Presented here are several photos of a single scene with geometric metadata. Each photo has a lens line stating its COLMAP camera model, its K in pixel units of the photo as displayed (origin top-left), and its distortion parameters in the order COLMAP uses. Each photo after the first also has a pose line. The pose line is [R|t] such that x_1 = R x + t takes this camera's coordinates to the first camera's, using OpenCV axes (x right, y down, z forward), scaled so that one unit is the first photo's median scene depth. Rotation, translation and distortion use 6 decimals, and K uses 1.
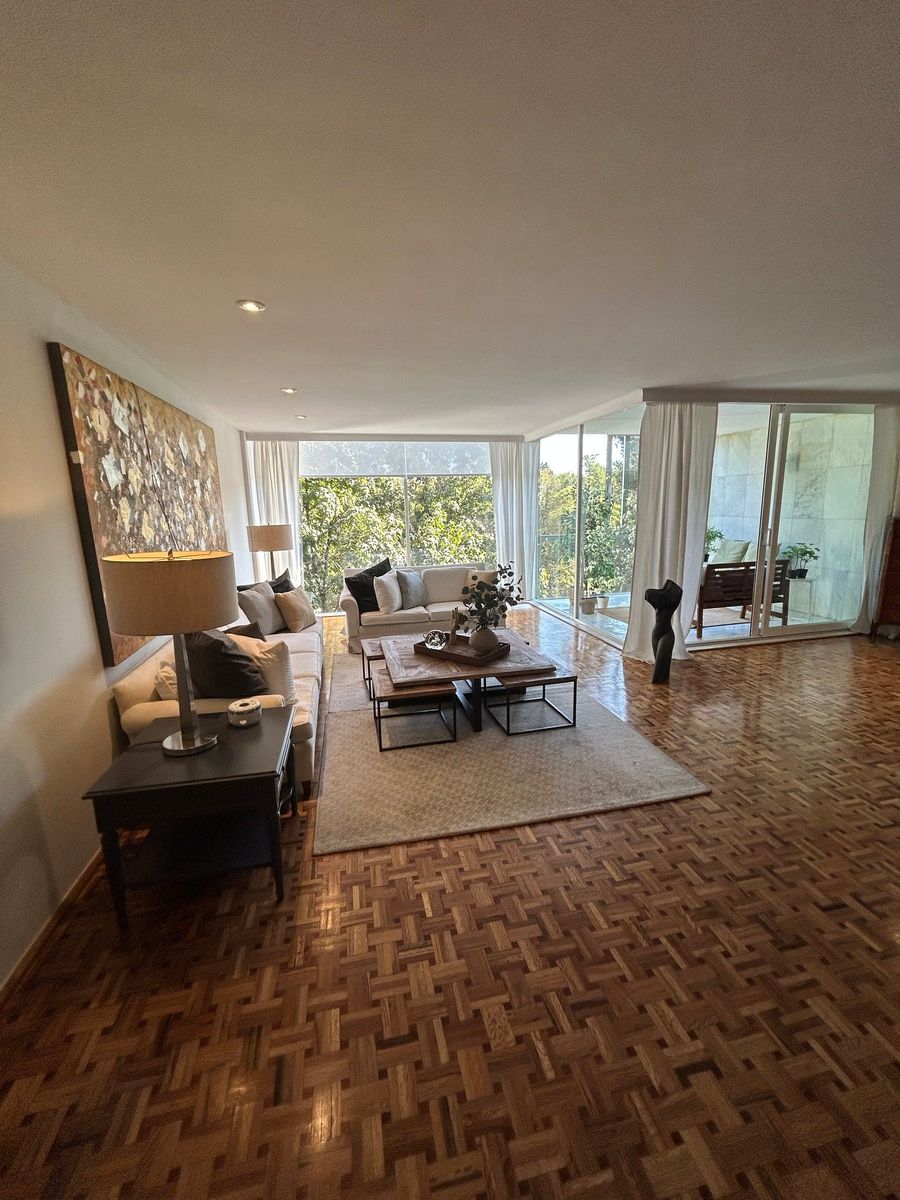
lens RADIAL K [[484.2, 0, 446.5], [0, 484.2, 597.9], [0, 0, 1]] dist [0.000194, -0.000147]
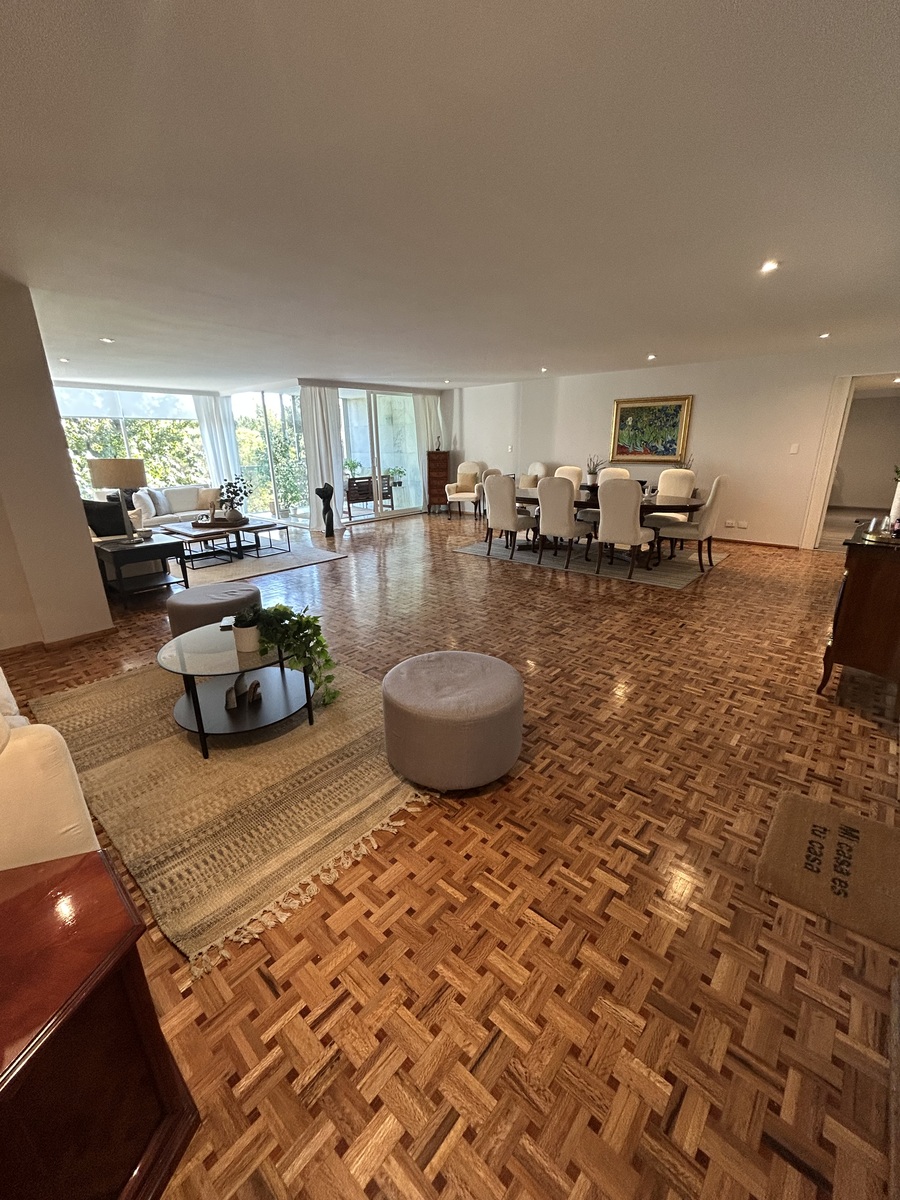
lens RADIAL K [[484.2, 0, 451.7], [0, 484.2, 602.8], [0, 0, 1]] dist [0.000194, -0.000147]
pose [[0.802657, -0.173718, 0.570582, -0.259240], [0.105507, 0.982912, 0.150835, 0.155626], [-0.587035, -0.060869, 0.807270, -0.706299]]
